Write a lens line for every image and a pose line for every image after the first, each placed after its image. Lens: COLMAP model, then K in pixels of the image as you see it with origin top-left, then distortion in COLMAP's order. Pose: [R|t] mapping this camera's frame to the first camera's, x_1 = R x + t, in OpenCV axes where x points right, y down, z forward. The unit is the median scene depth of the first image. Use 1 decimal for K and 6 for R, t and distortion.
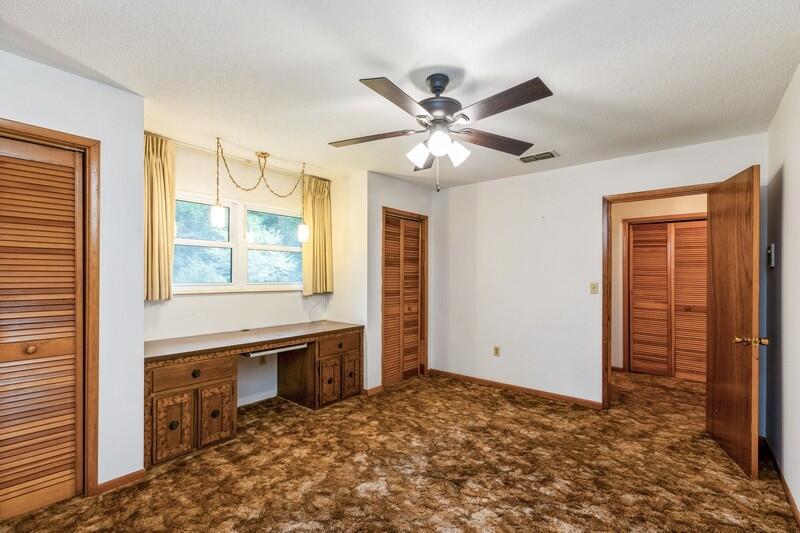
lens RADIAL K [[359.8, 0, 404.3], [0, 359.8, 276.6], [0, 0, 1]] dist [0.002683, 0.000469]
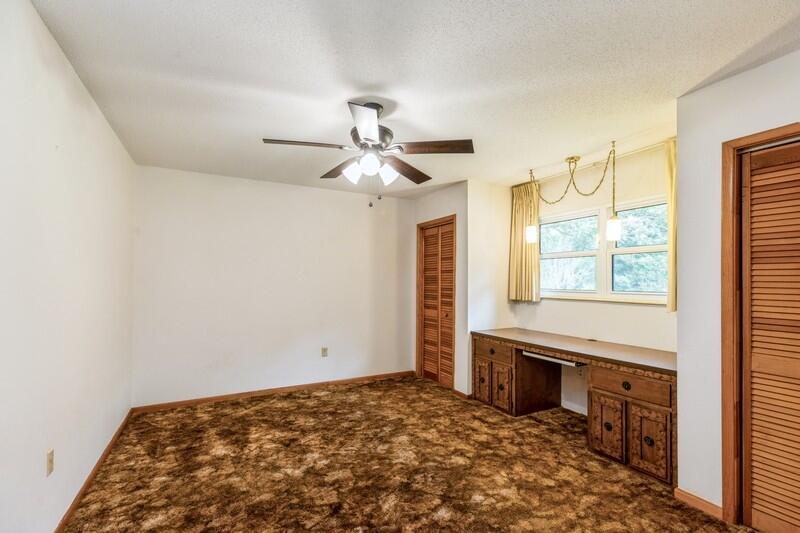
lens RADIAL K [[359.8, 0, 404.3], [0, 359.8, 276.6], [0, 0, 1]] dist [0.002683, 0.000469]
pose [[-0.388225, -0.019450, -0.921359, 0.774773], [-0.011592, 0.999801, -0.016222, 0.000171], [0.921492, 0.004383, -0.388373, 1.089197]]
